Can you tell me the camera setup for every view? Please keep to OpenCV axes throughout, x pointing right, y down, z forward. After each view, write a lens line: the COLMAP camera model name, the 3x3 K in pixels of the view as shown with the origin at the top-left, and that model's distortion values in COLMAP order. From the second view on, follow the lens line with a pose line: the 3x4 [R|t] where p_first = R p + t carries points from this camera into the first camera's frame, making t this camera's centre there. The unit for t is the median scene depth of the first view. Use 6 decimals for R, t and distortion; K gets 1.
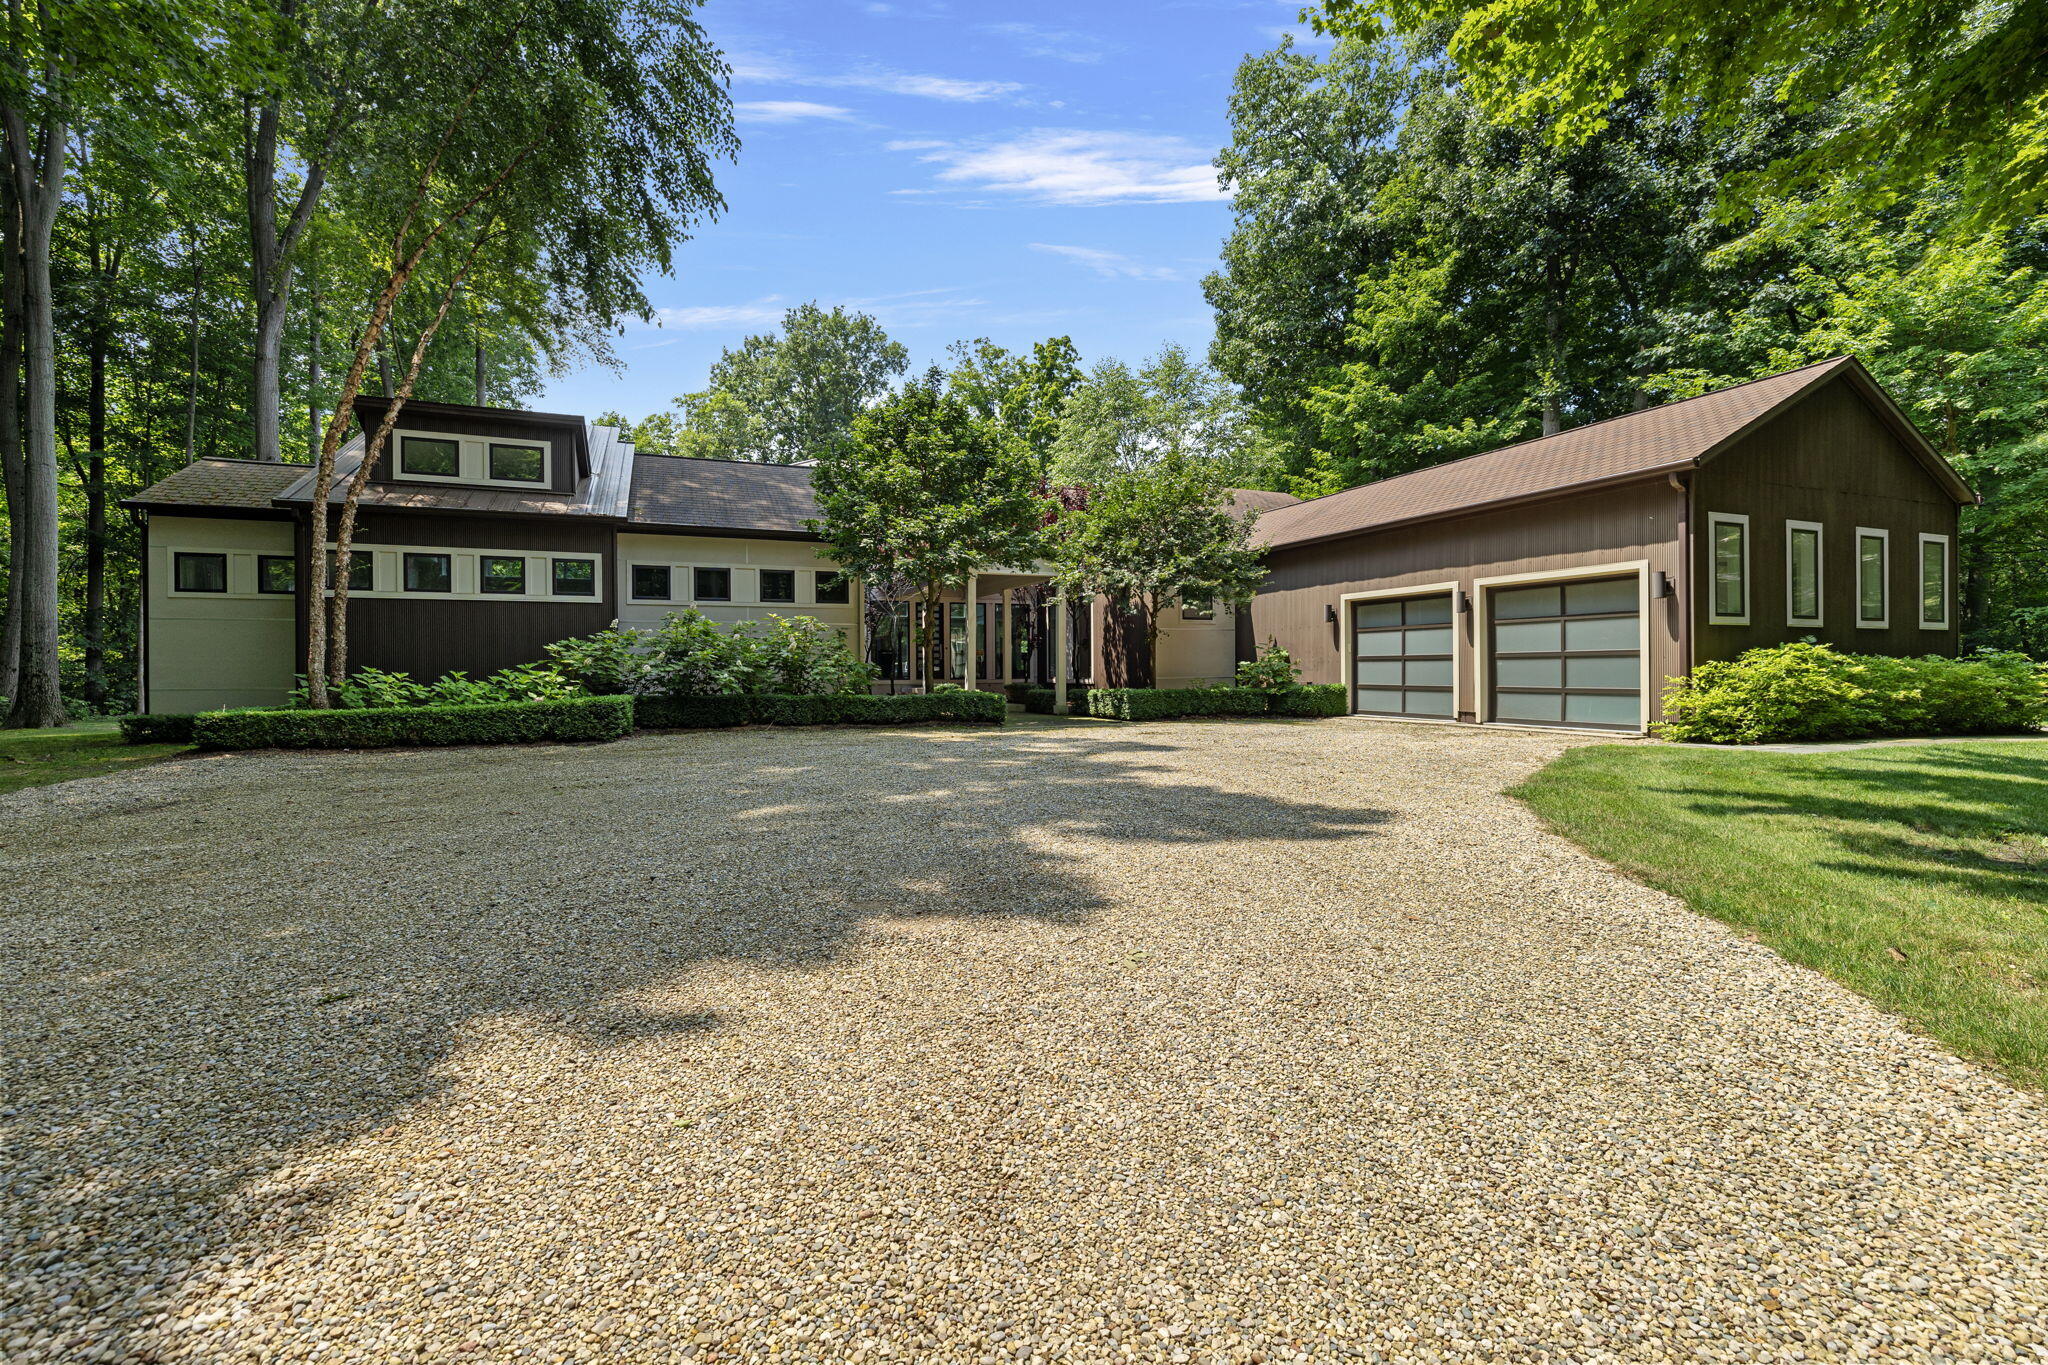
lens RADIAL K [[977.3, 0, 1023.6], [0, 977.3, 696.2], [0, 0, 1]] dist [-0.000337, 0.001628]
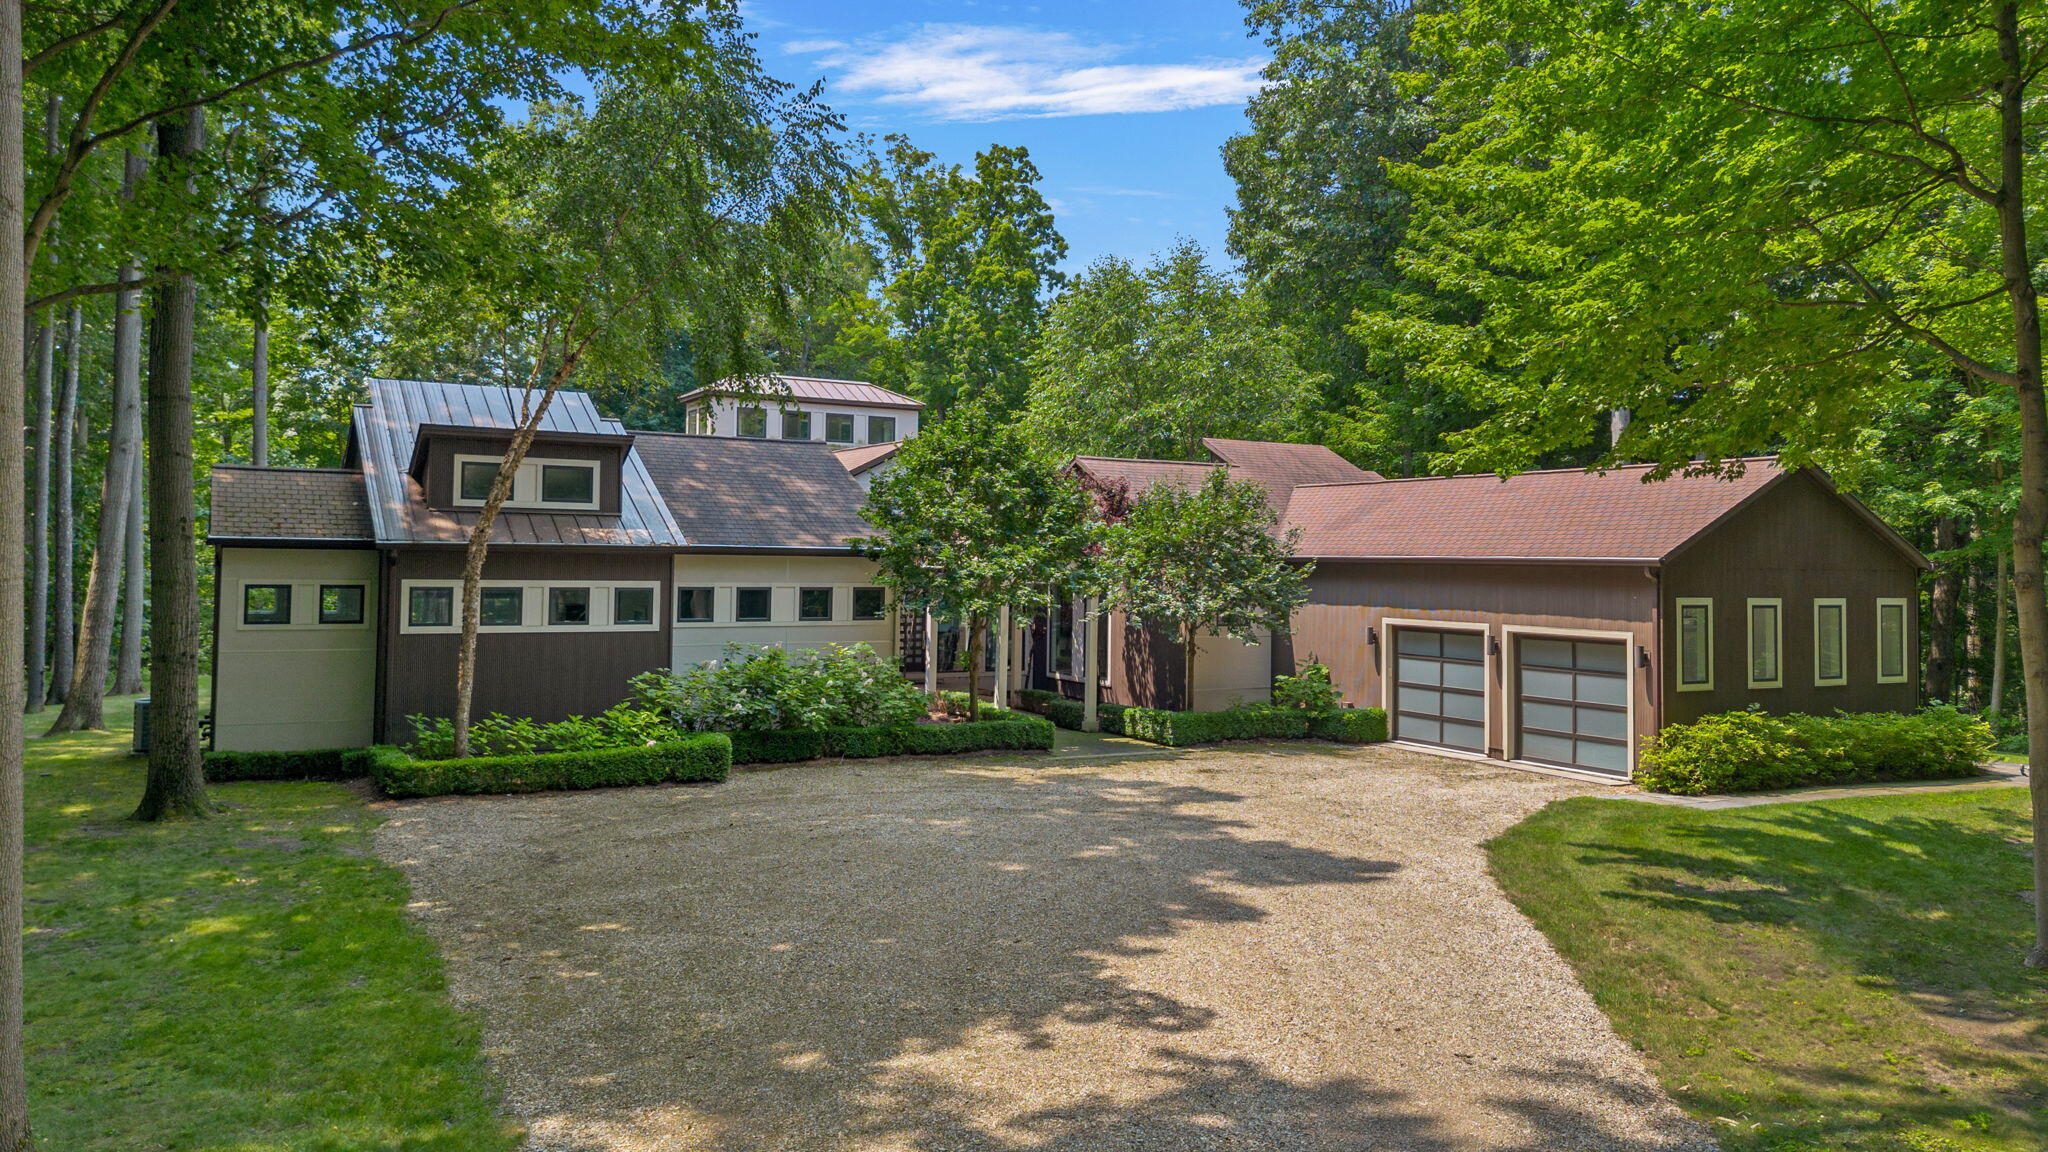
lens RADIAL K [[1664.4, 0, 1092.9], [0, 1664.4, 544.8], [0, 0, 1]] dist [0.044179, -0.002005]
pose [[0.990706, 0.022959, 0.134071, -0.220998], [-0.018044, 0.999124, -0.037761, -0.124371], [-0.134820, 0.034991, 0.990252, -0.722557]]
